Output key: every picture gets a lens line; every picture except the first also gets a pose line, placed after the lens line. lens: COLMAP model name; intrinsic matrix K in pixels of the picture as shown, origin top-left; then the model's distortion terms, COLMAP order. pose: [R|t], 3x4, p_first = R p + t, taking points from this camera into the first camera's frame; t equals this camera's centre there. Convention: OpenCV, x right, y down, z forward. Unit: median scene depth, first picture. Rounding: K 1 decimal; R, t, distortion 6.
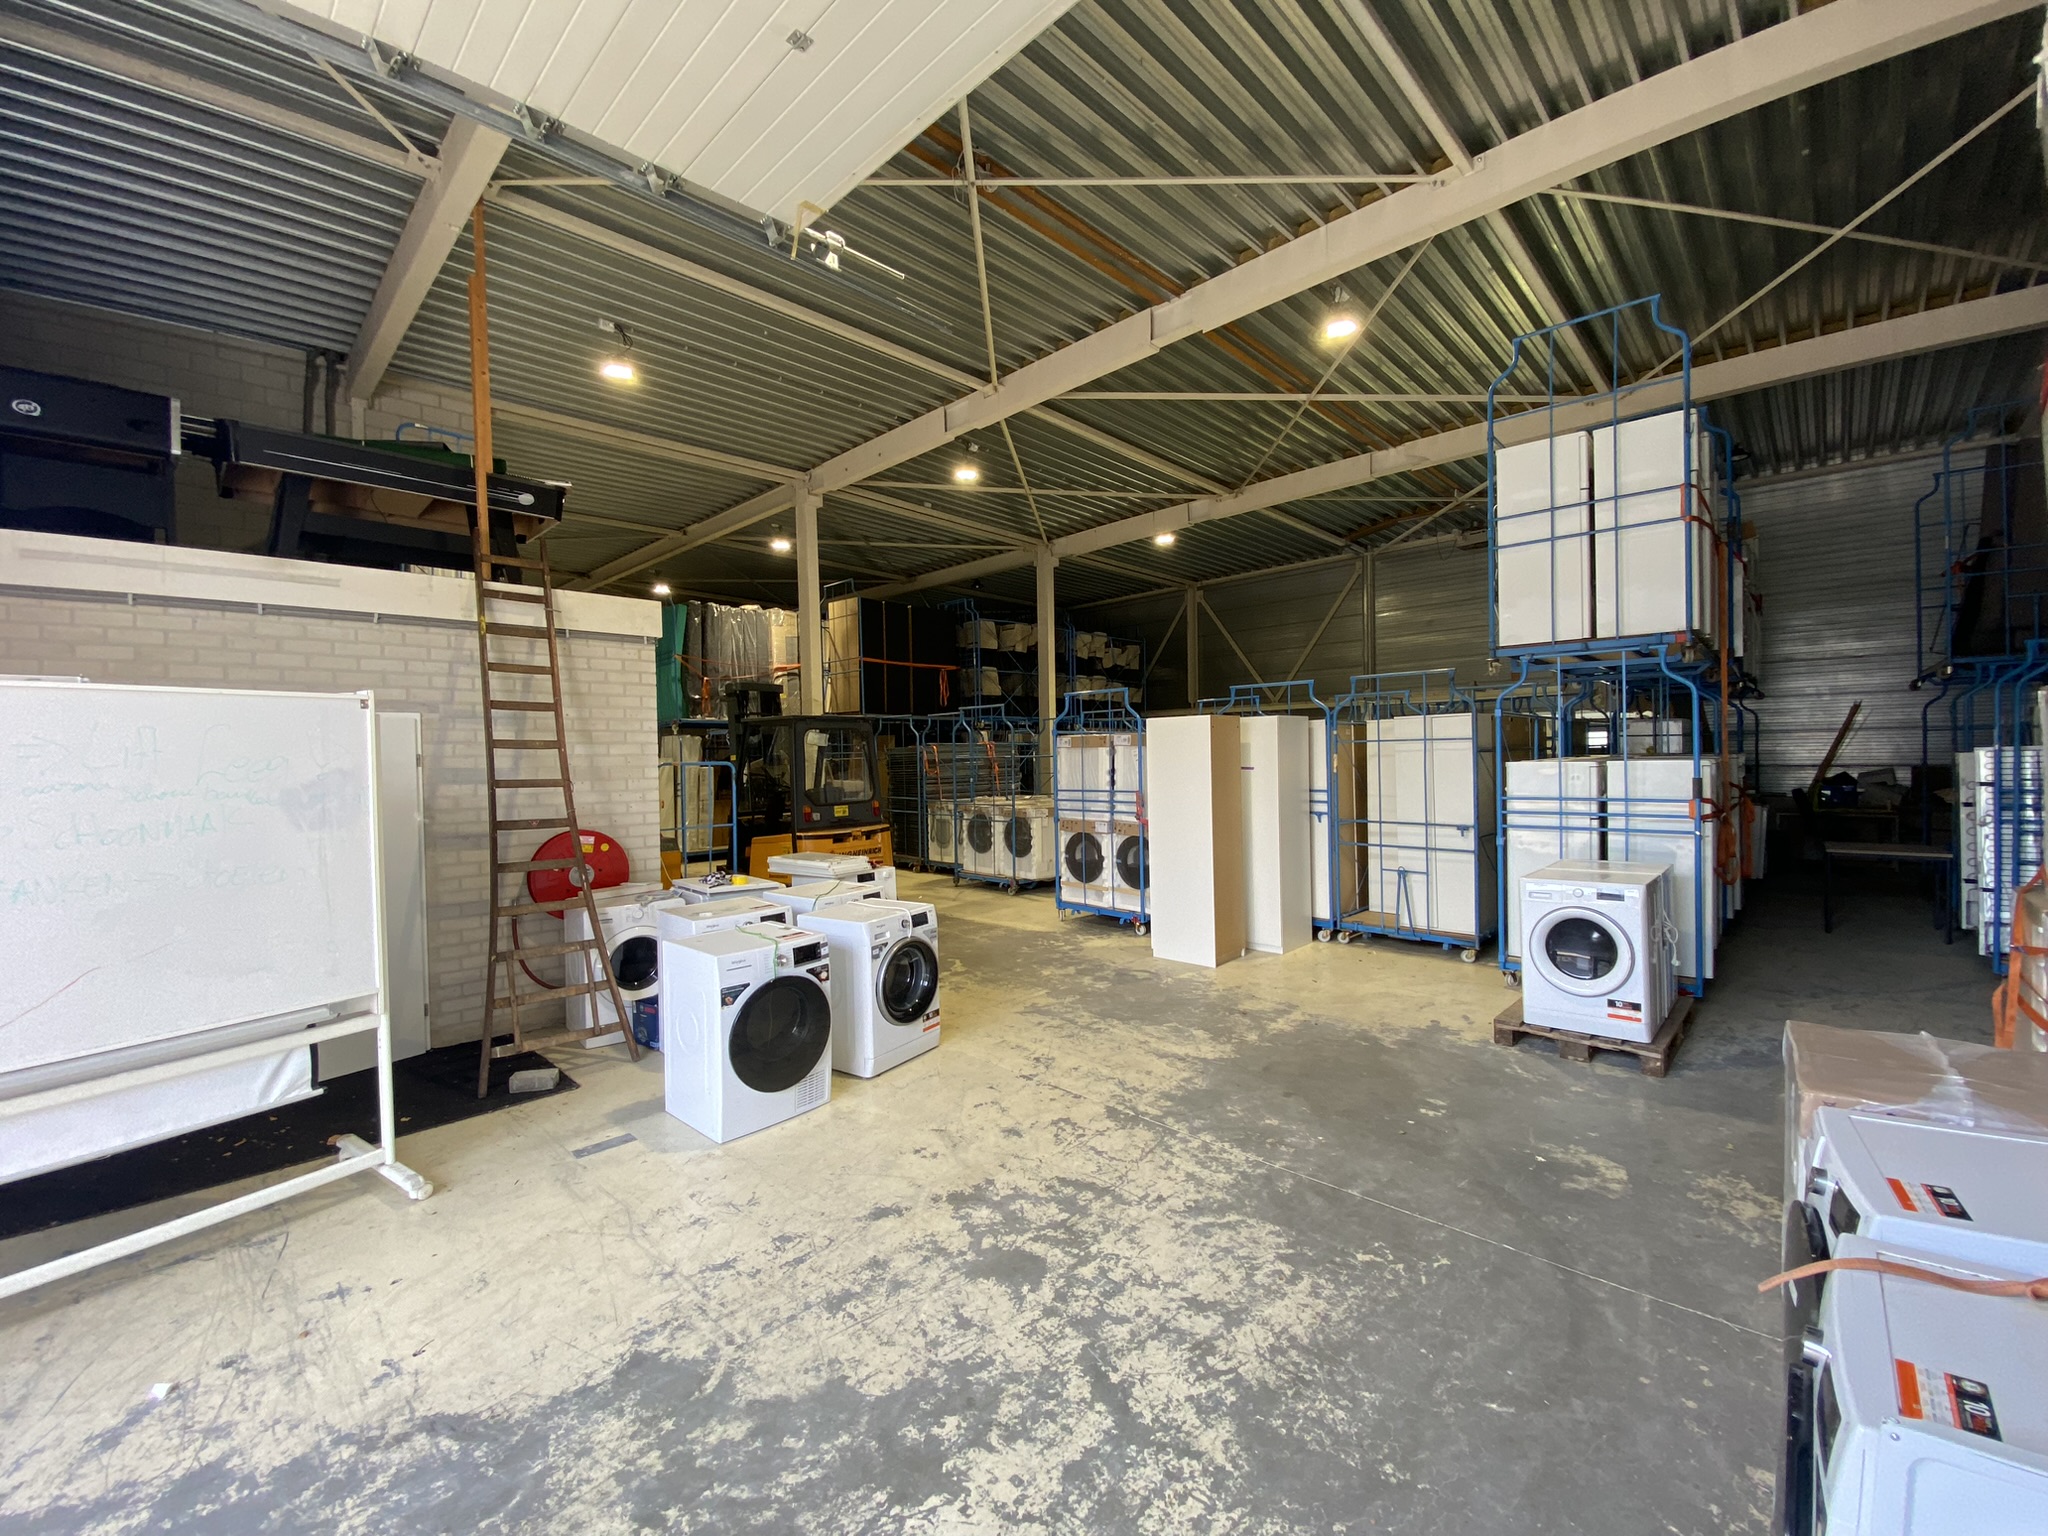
lens RADIAL K [[826.0, 0, 1014.5], [0, 826.0, 768.1], [0, 0, 1]] dist [0.013572, -0.005031]
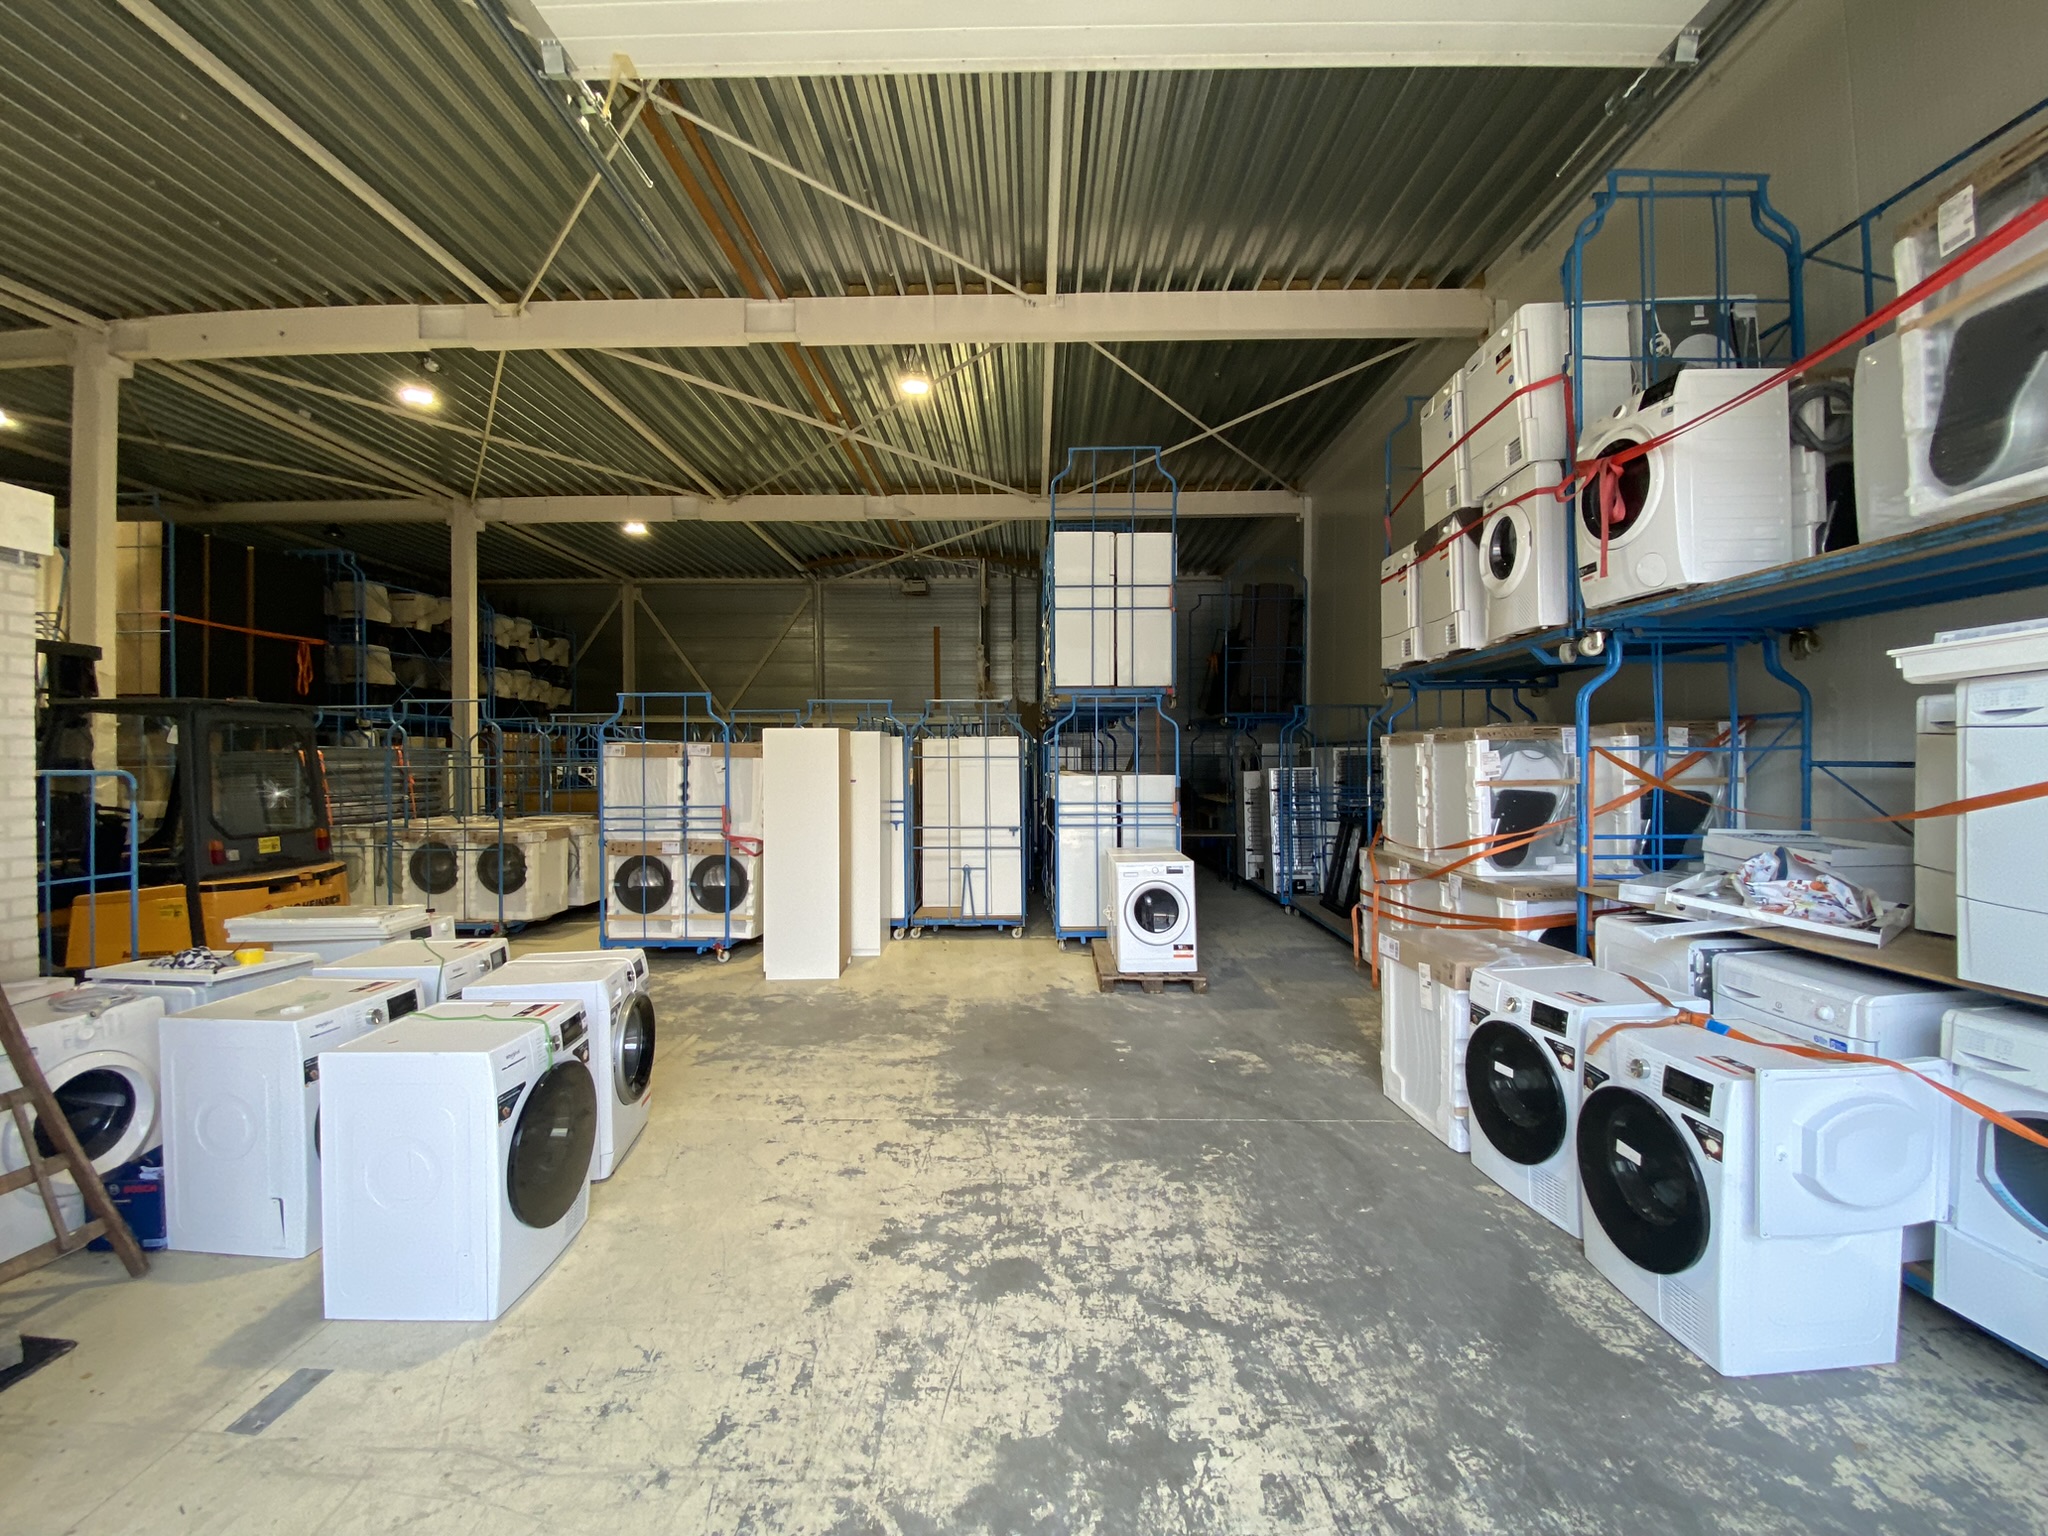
lens RADIAL K [[826.0, 0, 1023.3], [0, 826.0, 772.0], [0, 0, 1]] dist [0.013572, -0.005031]
pose [[0.733732, 0.004644, 0.679423, -0.314769], [0.001637, 0.999962, -0.008603, -0.001475], [-0.679437, 0.007425, 0.733696, 0.112936]]
